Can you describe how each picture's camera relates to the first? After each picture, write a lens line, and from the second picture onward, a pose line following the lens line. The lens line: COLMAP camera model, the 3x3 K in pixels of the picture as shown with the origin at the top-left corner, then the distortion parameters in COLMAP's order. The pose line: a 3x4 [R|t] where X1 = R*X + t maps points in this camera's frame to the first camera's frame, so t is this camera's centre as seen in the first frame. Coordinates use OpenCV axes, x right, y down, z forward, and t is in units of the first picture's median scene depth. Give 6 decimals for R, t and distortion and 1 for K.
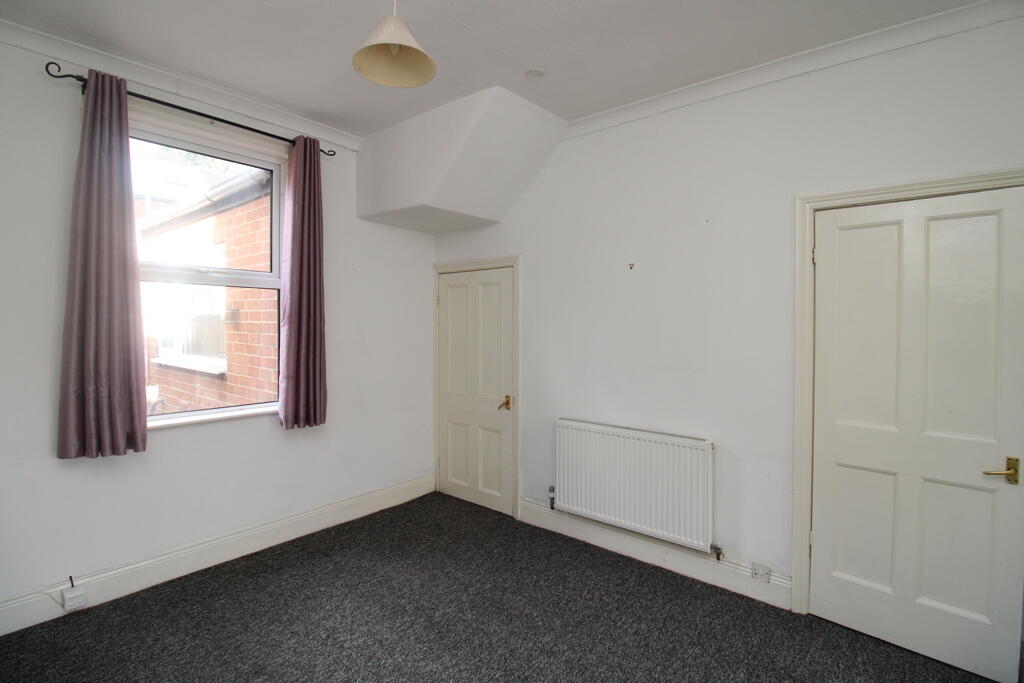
lens RADIAL K [[483.0, 0, 512.0], [0, 483.0, 341.5], [0, 0, 1]] dist [-0.003034, -0.000792]
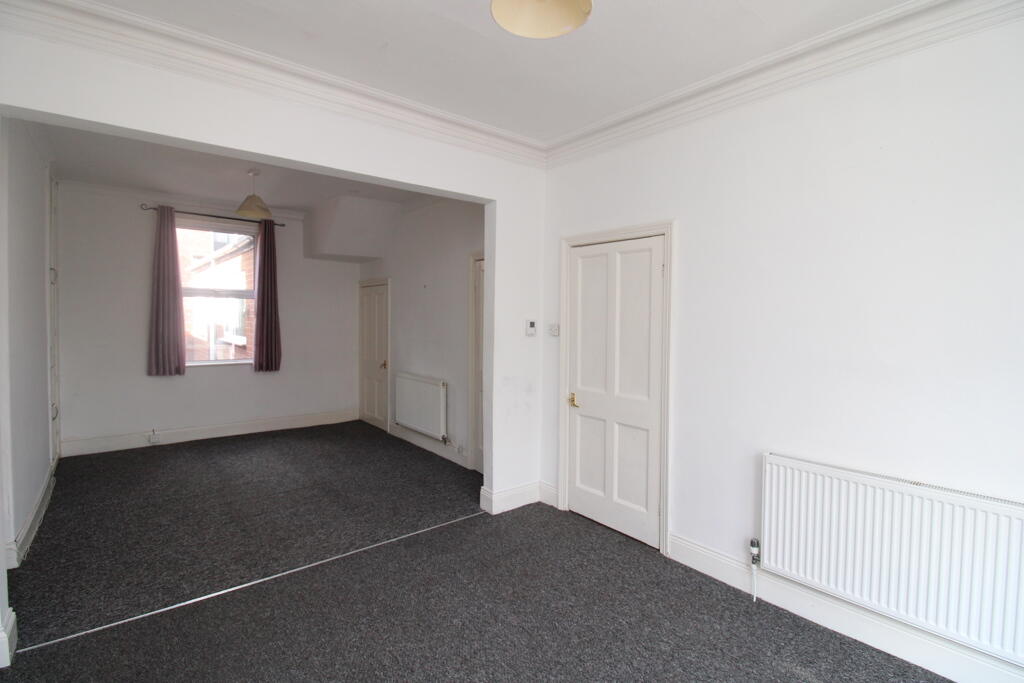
lens RADIAL K [[483.0, 0, 512.0], [0, 483.0, 341.5], [0, 0, 1]] dist [-0.003034, -0.000792]
pose [[0.980703, 0.015485, -0.194889, 0.917665], [-0.013181, 0.999827, 0.013111, 0.022158], [0.195059, -0.010289, 0.980738, -0.692909]]
